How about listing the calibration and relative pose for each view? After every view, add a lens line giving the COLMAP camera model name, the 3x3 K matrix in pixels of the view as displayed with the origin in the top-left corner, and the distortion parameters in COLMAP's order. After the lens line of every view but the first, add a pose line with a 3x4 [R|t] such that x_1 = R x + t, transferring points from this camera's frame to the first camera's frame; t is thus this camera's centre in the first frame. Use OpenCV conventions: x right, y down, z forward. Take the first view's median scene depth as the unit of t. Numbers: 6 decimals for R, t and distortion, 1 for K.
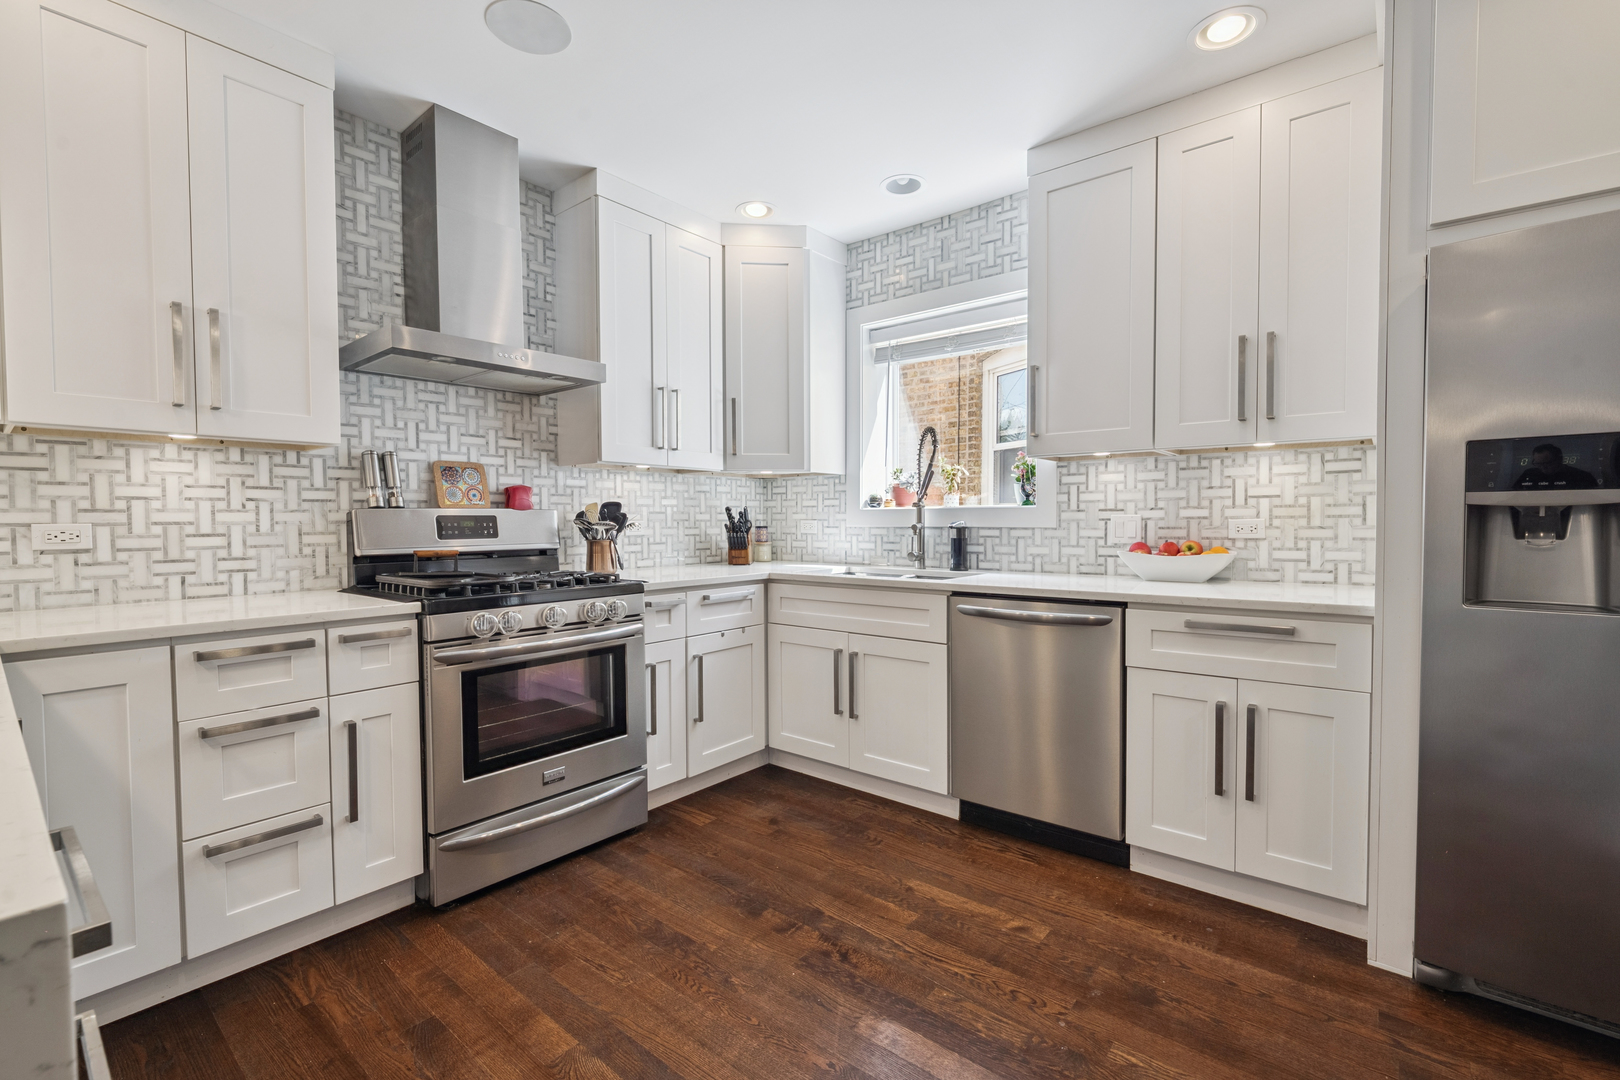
lens RADIAL K [[716.2, 0, 807.4], [0, 716.2, 537.7], [0, 0, 1]] dist [-0.001915, -0.000900]
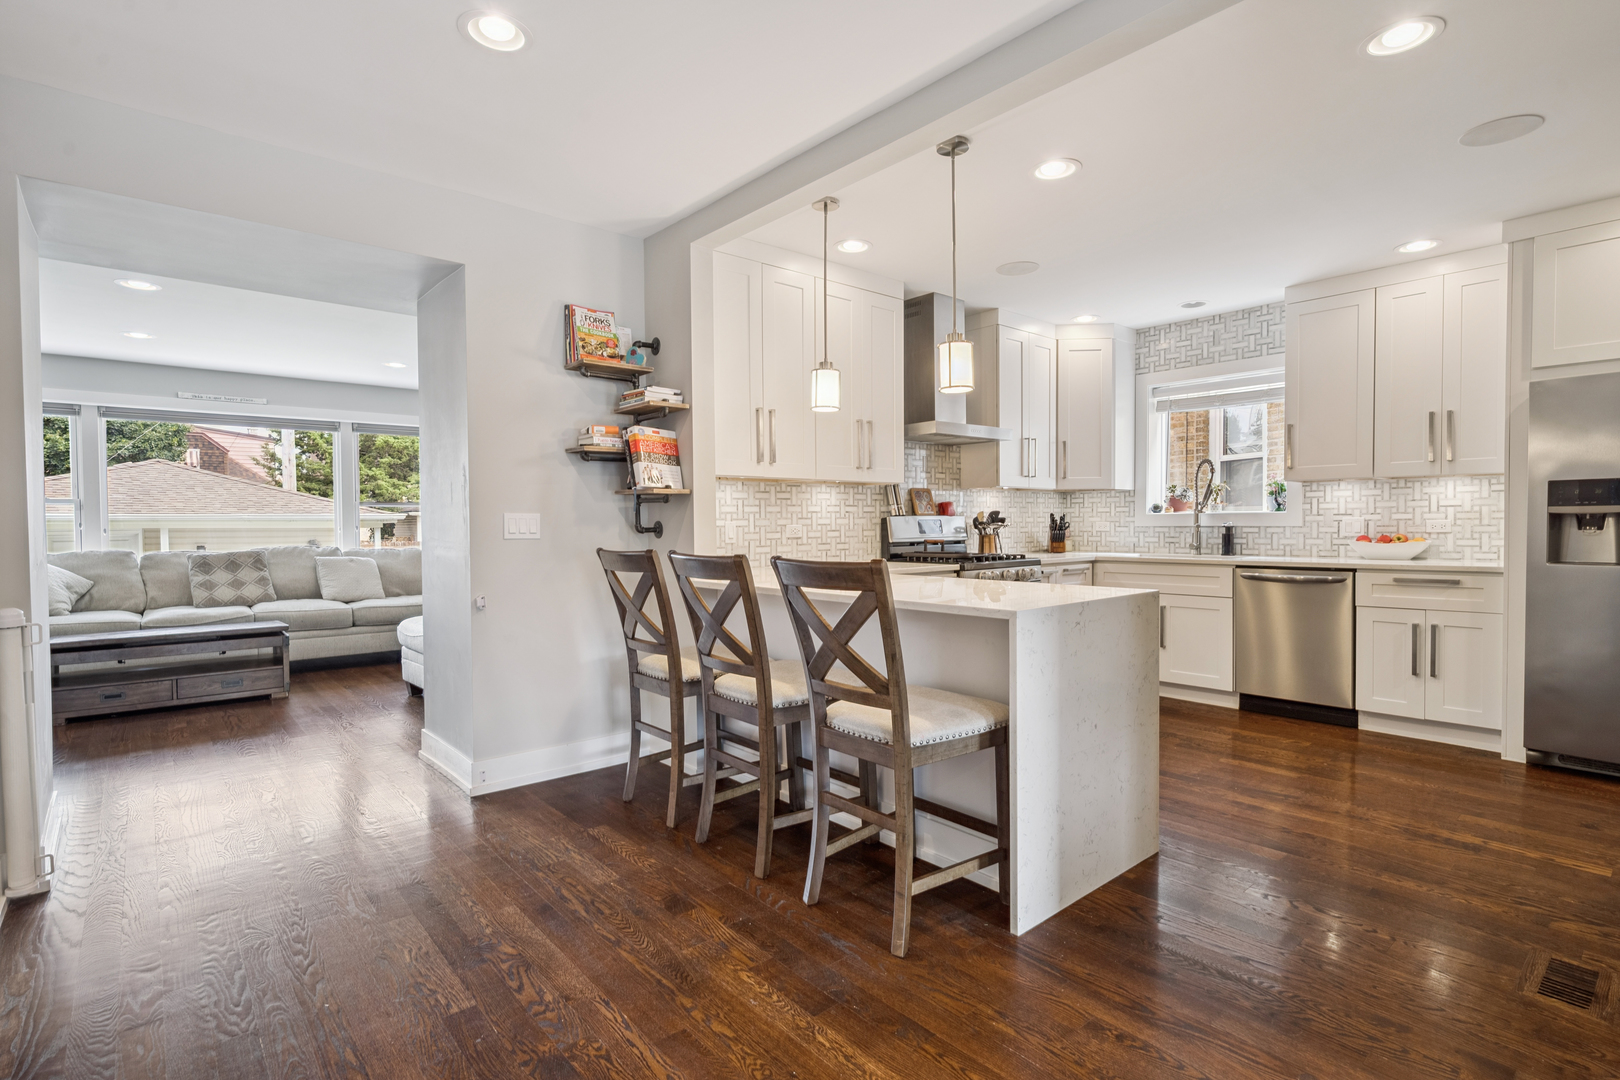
lens RADIAL K [[788.3, 0, 808.7], [0, 788.3, 539.7], [0, 0, 1]] dist [0.001203, -0.000669]
pose [[0.985531, 0.000402, -0.169494, -0.461112], [-0.000771, 0.999997, -0.002109, 0.021688], [0.169493, 0.002210, 0.985529, -0.950757]]
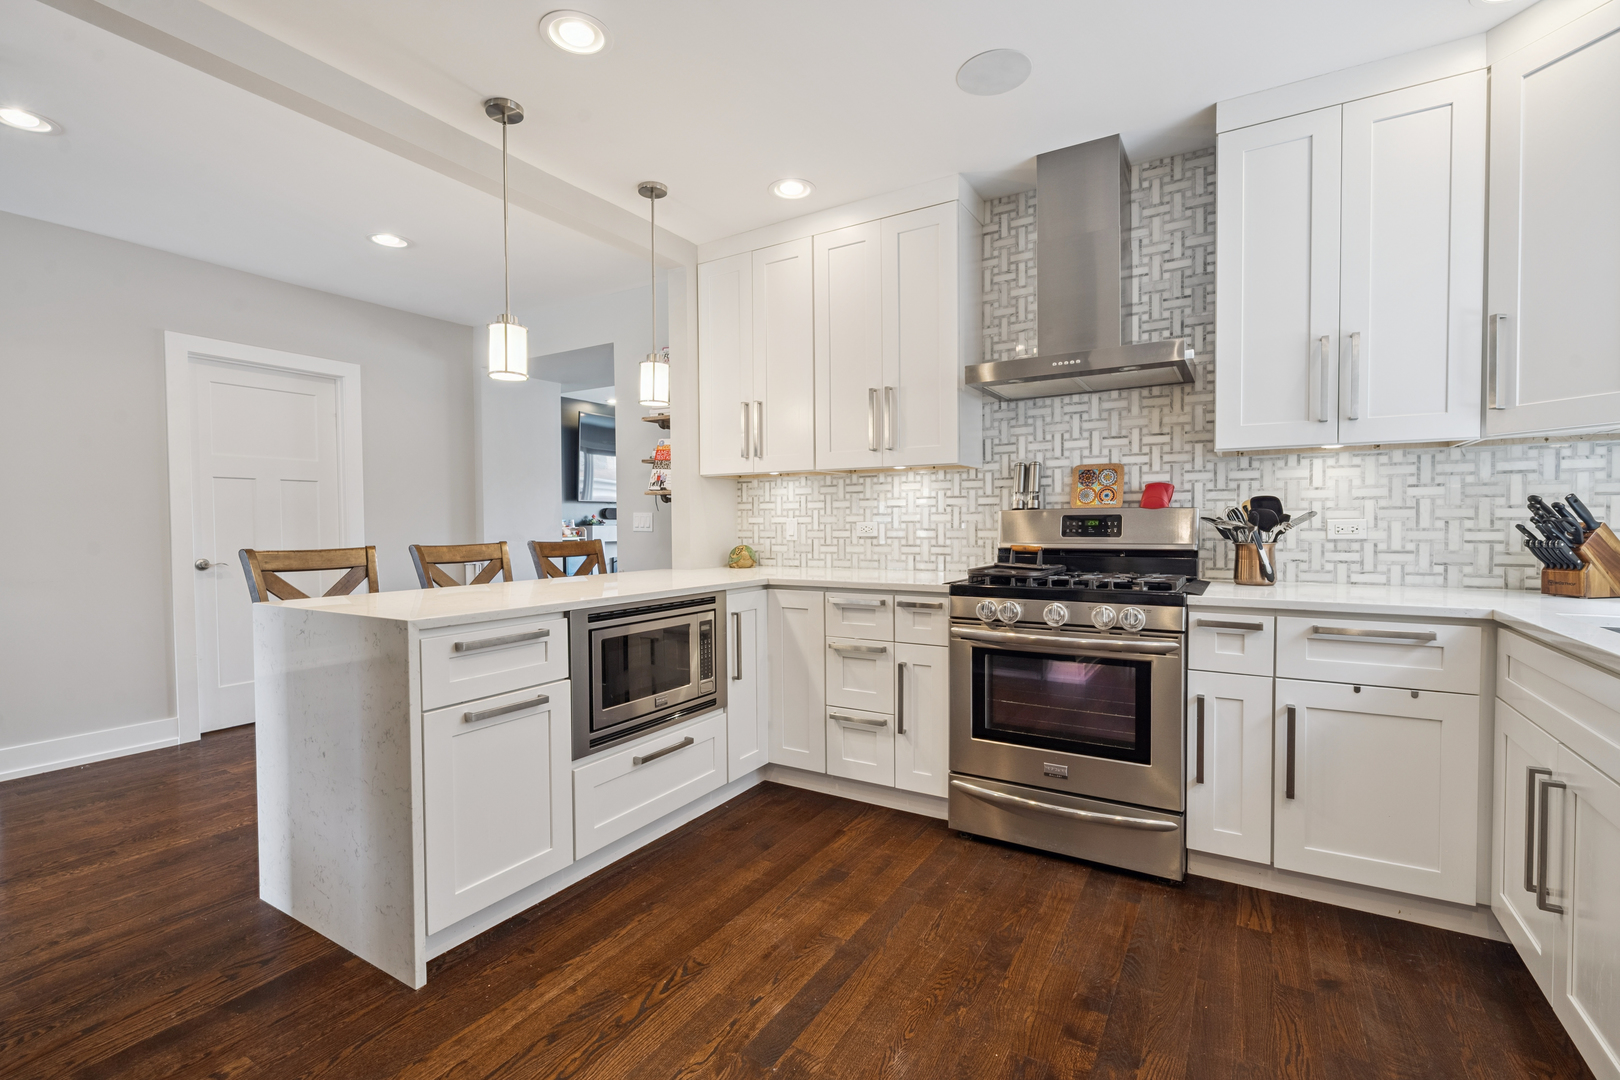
lens RADIAL K [[731.7, 0, 814.4], [0, 731.7, 537.2], [0, 0, 1]] dist [0.000747, 0.001093]
pose [[0.135125, 0.025642, -0.990497, 0.569897], [-0.019709, 0.999537, 0.023187, -0.015971], [0.990632, 0.016389, 0.135568, 0.468300]]
